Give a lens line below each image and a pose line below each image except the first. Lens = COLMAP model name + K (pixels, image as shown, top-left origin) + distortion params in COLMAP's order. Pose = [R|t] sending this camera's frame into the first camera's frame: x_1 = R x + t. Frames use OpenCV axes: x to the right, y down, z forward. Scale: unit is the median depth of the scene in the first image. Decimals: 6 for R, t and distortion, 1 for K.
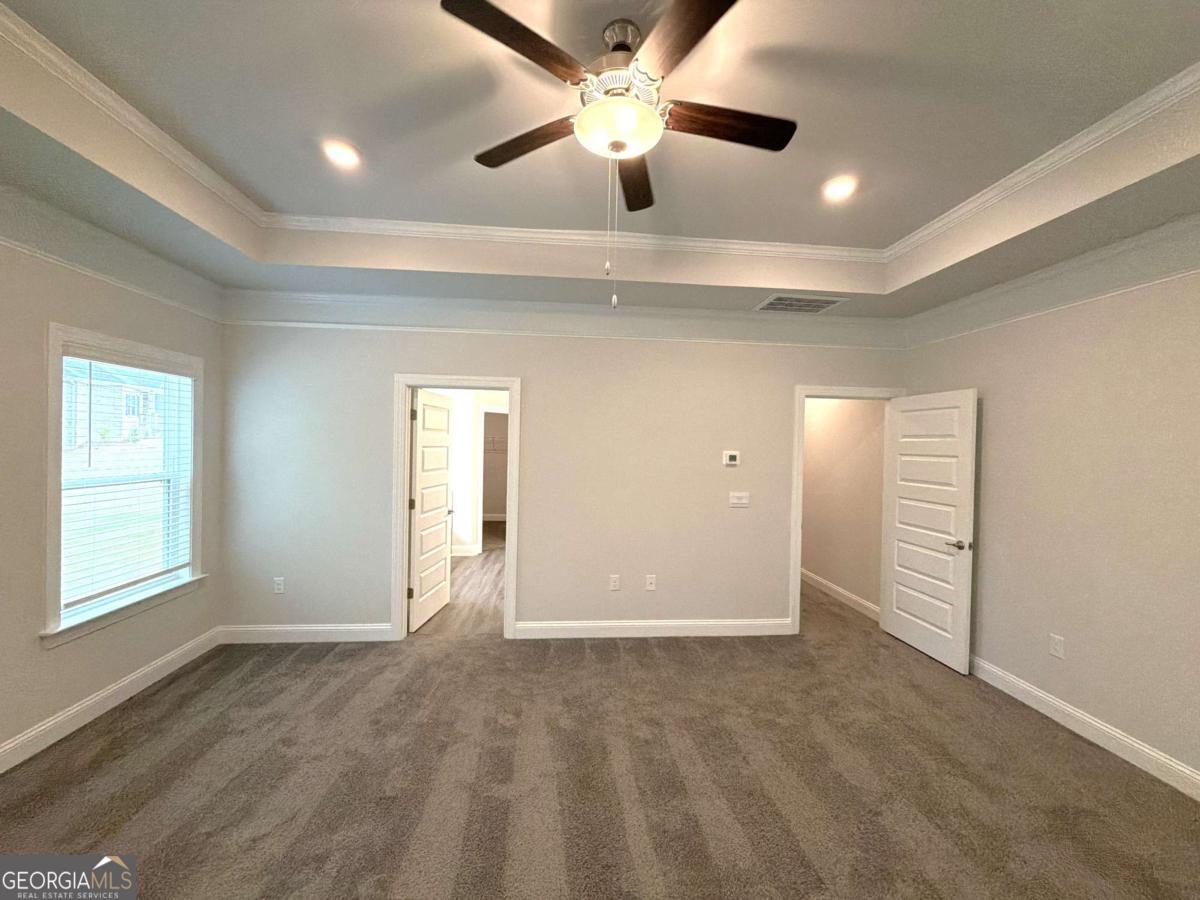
lens RADIAL K [[478.9, 0, 606.0], [0, 478.9, 446.5], [0, 0, 1]] dist [0.000403, 0.000139]
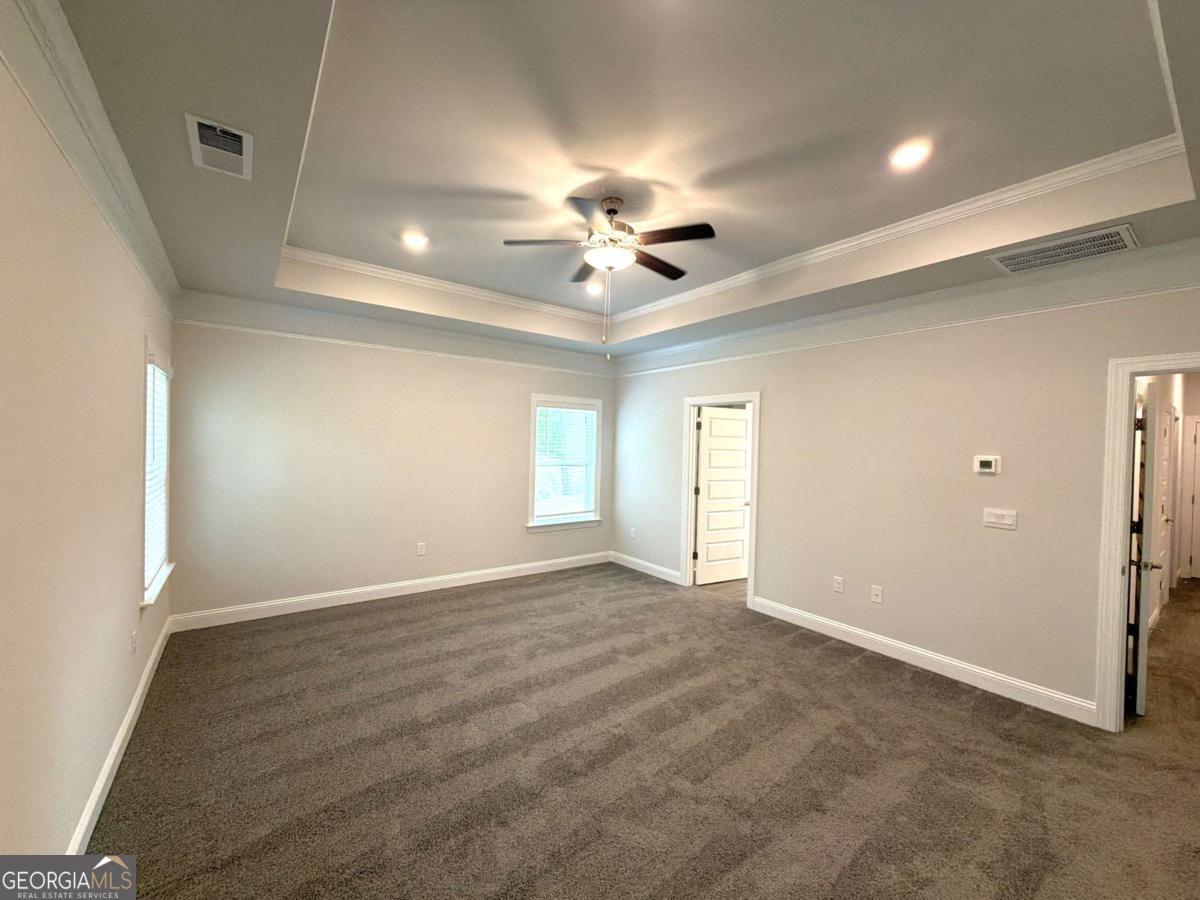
lens RADIAL K [[478.9, 0, 601.1], [0, 478.9, 445.5], [0, 0, 1]] dist [0.000403, 0.000139]
pose [[0.527061, -0.003358, -0.849821, 0.713063], [-0.017473, 0.999738, -0.014787, 0.018309], [0.849648, 0.022643, 0.526864, 0.043018]]
